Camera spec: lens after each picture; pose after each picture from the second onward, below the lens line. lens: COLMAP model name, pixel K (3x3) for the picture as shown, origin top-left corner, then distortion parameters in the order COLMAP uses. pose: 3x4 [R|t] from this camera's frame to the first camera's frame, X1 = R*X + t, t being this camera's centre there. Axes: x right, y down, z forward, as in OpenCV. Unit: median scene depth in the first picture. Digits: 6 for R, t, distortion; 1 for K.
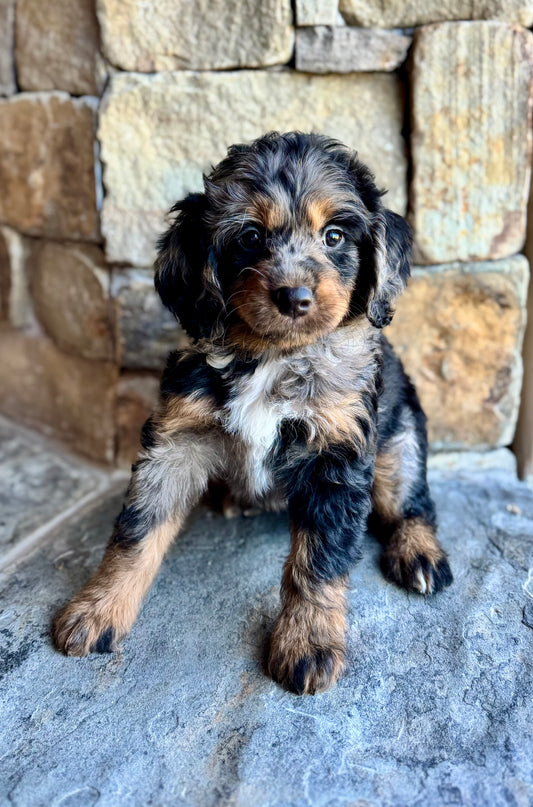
lens RADIAL K [[742.3, 0, 223.0], [0, 742.3, 302.8], [0, 0, 1]] dist [0.139162, -0.317143]
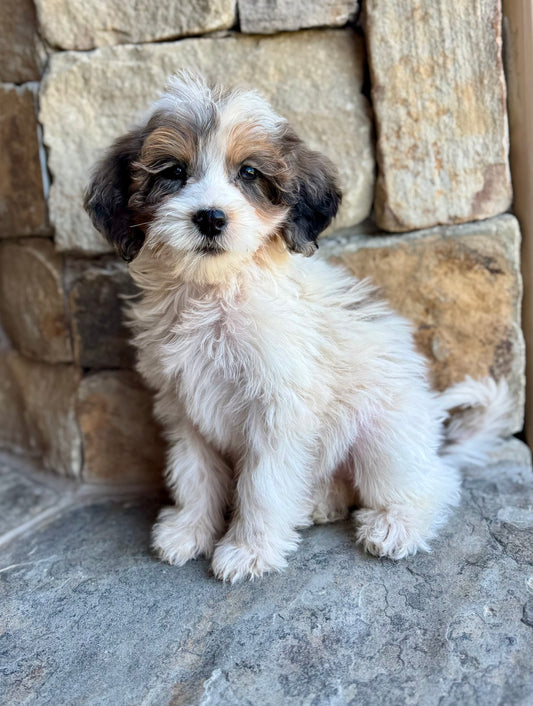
lens RADIAL K [[761.4, 0, 208.8], [0, 761.4, 283.3], [0, 0, 1]] dist [0.161524, -0.360909]
pose [[0.994794, -0.062382, -0.080583, 0.114578], [0.054012, 0.993299, -0.102171, 0.096845], [0.086417, 0.097286, 0.991498, 0.070587]]
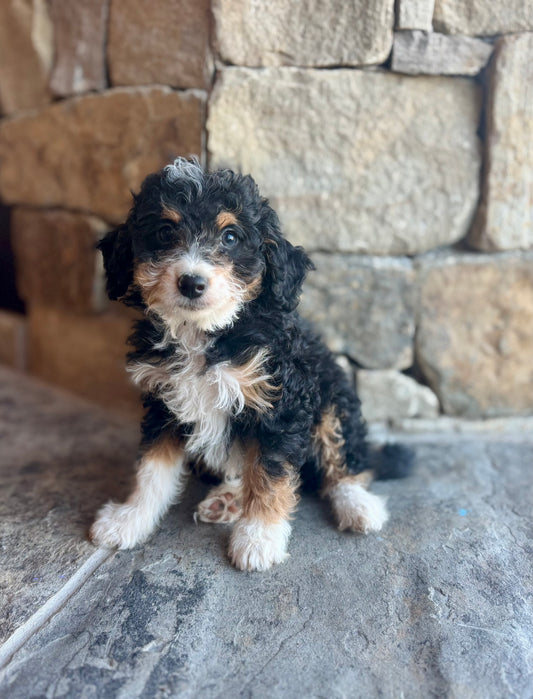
lens RADIAL K [[667.7, 0, 218.3], [0, 667.7, 350.8], [0, 0, 1]] dist [0.044509, -0.111045]
pose [[0.995238, -0.000944, 0.097466, -0.248456], [-0.004350, 0.998527, 0.054085, 0.046598], [-0.097373, -0.054251, 0.993768, 0.029540]]
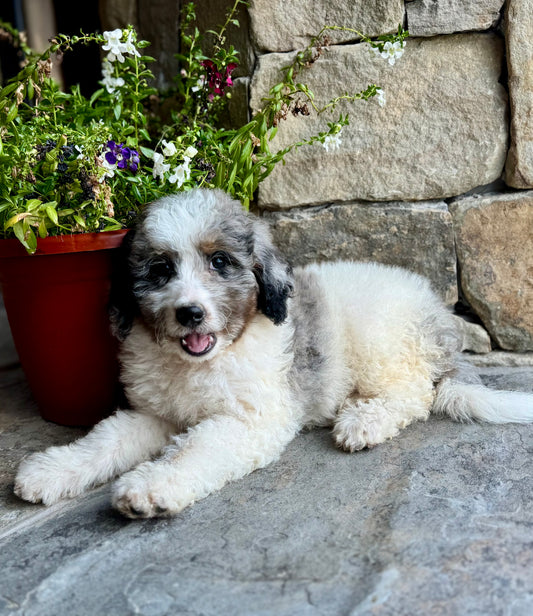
lens RADIAL K [[676.0, 0, 219.0], [0, 676.0, 309.0], [0, 0, 1]] dist [0.153322, -0.349983]
pose [[0.984641, -0.039333, -0.170104, -0.033954], [0.036229, 0.999116, -0.021315, 0.150937], [0.170792, 0.014824, 0.985196, -0.160157]]
